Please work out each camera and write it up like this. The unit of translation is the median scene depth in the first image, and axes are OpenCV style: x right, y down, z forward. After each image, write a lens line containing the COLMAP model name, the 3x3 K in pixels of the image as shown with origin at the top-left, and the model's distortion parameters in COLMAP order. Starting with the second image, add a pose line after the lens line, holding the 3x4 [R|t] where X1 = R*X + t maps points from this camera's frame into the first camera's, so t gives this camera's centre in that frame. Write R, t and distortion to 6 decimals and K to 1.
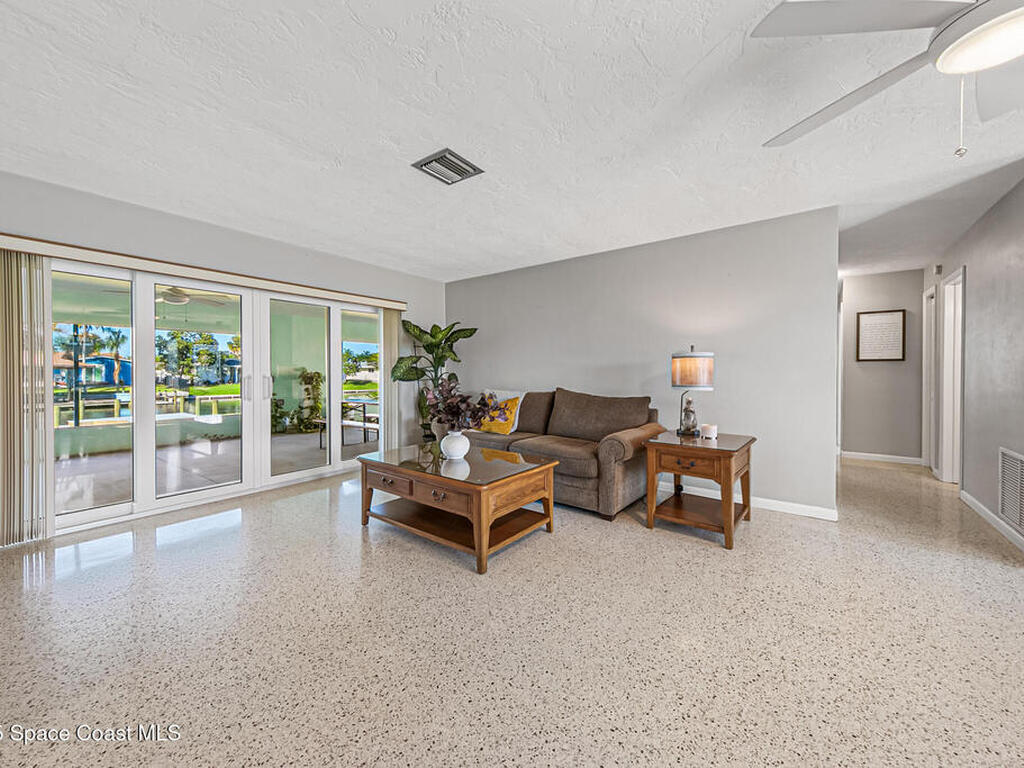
lens RADIAL K [[376.4, 0, 510.3], [0, 376.4, 379.9], [0, 0, 1]] dist [0.001698, 0.000014]
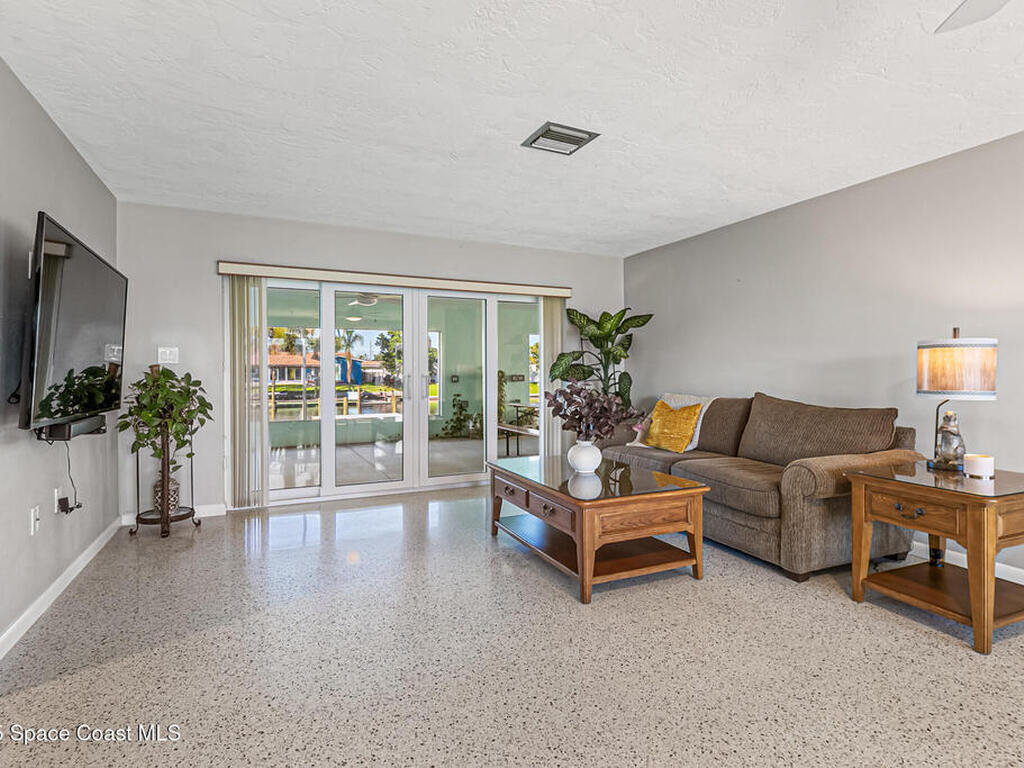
lens RADIAL K [[501.2, 0, 517.6], [0, 501.2, 379.1], [0, 0, 1]] dist [0.002506, -0.000187]
pose [[0.888575, 0.006414, -0.458686, 0.129426], [-0.008328, 0.999963, -0.002150, 0.001341], [0.458655, 0.005730, 0.888596, -0.041828]]
